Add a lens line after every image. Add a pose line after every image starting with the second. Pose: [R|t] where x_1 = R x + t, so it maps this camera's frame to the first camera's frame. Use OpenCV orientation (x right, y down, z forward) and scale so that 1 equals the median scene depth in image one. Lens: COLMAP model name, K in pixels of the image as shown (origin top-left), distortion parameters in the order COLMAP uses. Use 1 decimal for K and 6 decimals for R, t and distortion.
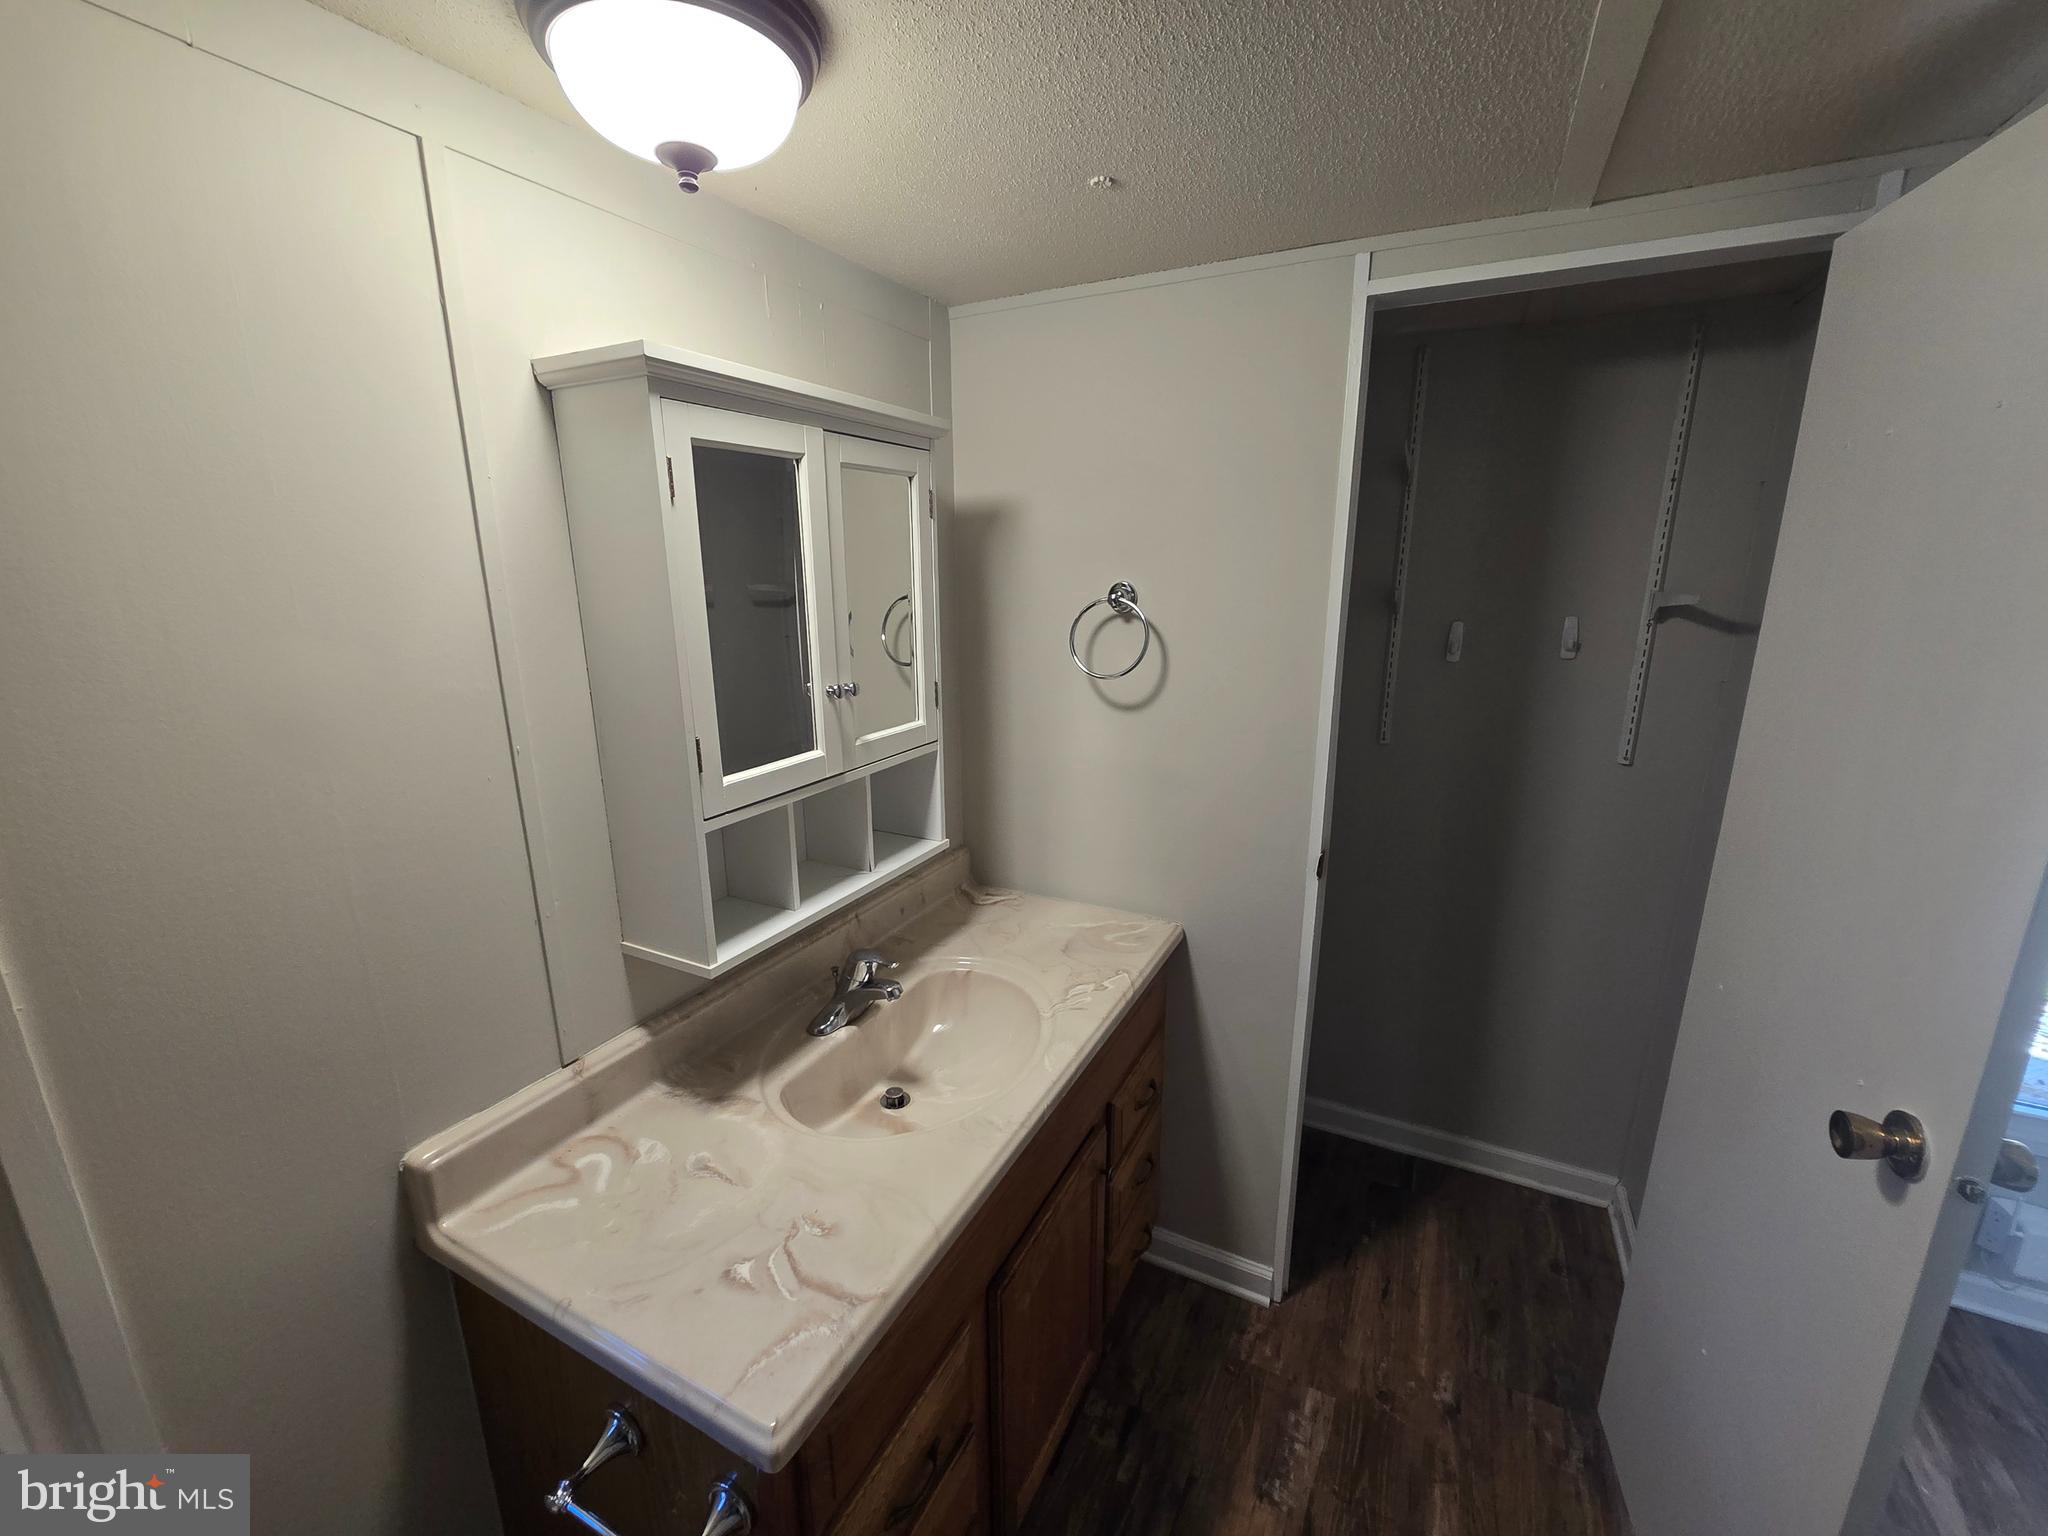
lens RADIAL K [[842.5, 0, 1021.6], [0, 842.5, 768.0], [0, 0, 1]] dist [-0.005622, 0.003019]
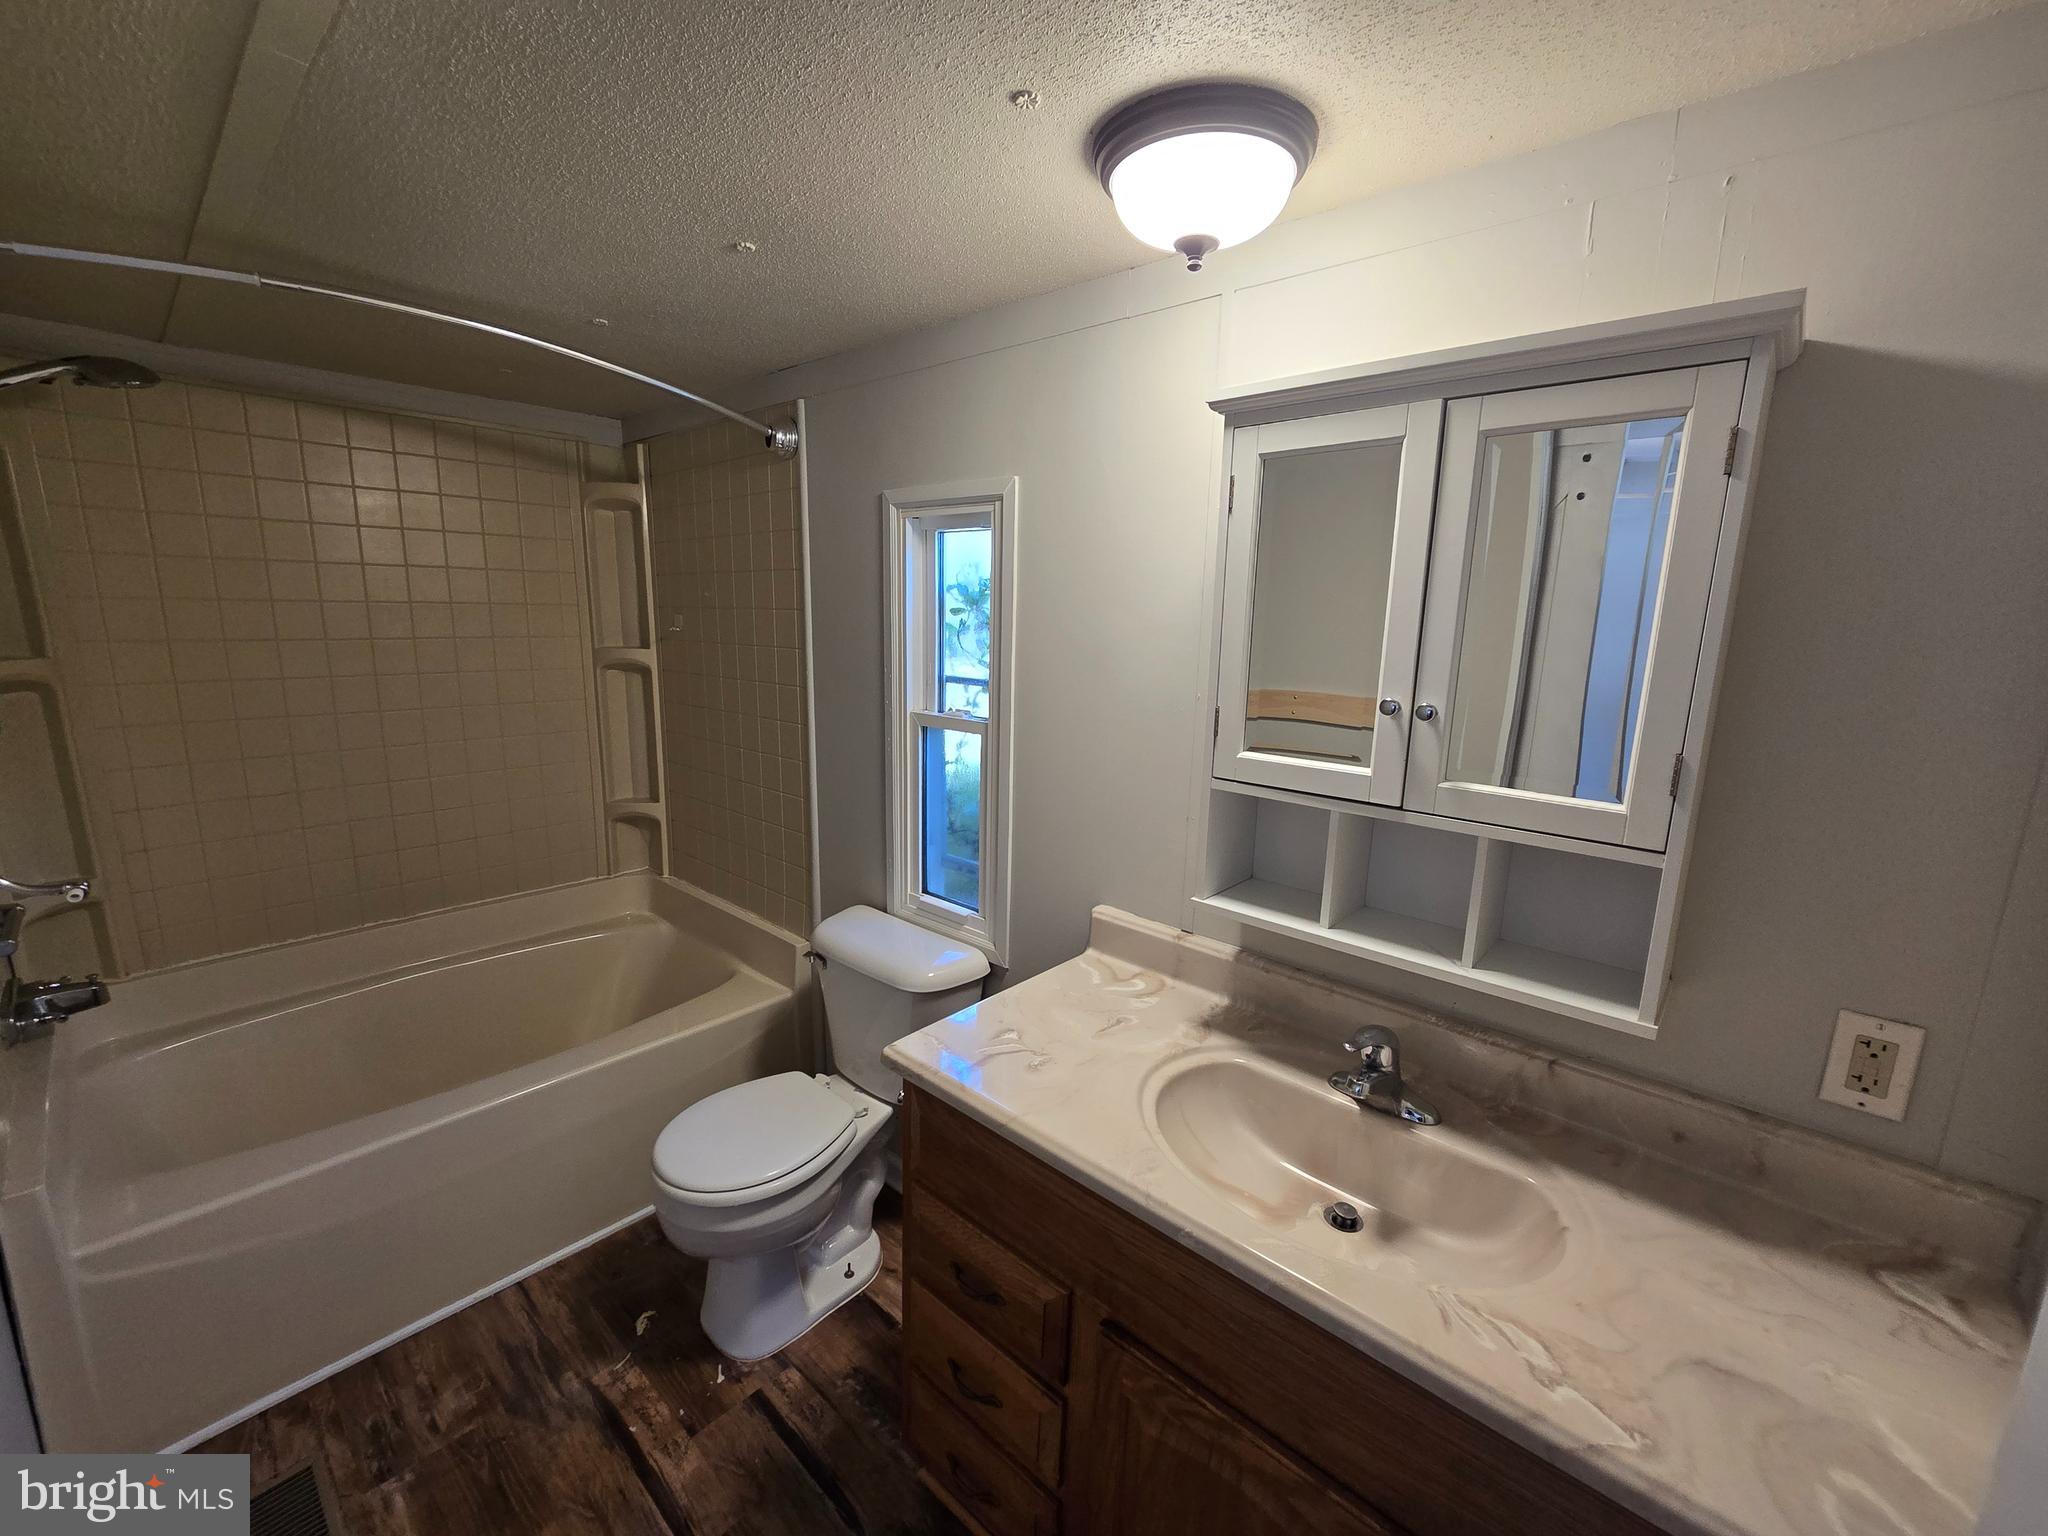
lens RADIAL K [[842.5, 0, 1021.5], [0, 842.5, 771.5], [0, 0, 1]] dist [-0.005622, 0.003019]
pose [[-0.265107, 0.173533, -0.948475, 0.735336], [-0.253900, 0.936392, 0.242290, -0.147515], [0.930190, 0.305050, -0.204184, 0.881059]]
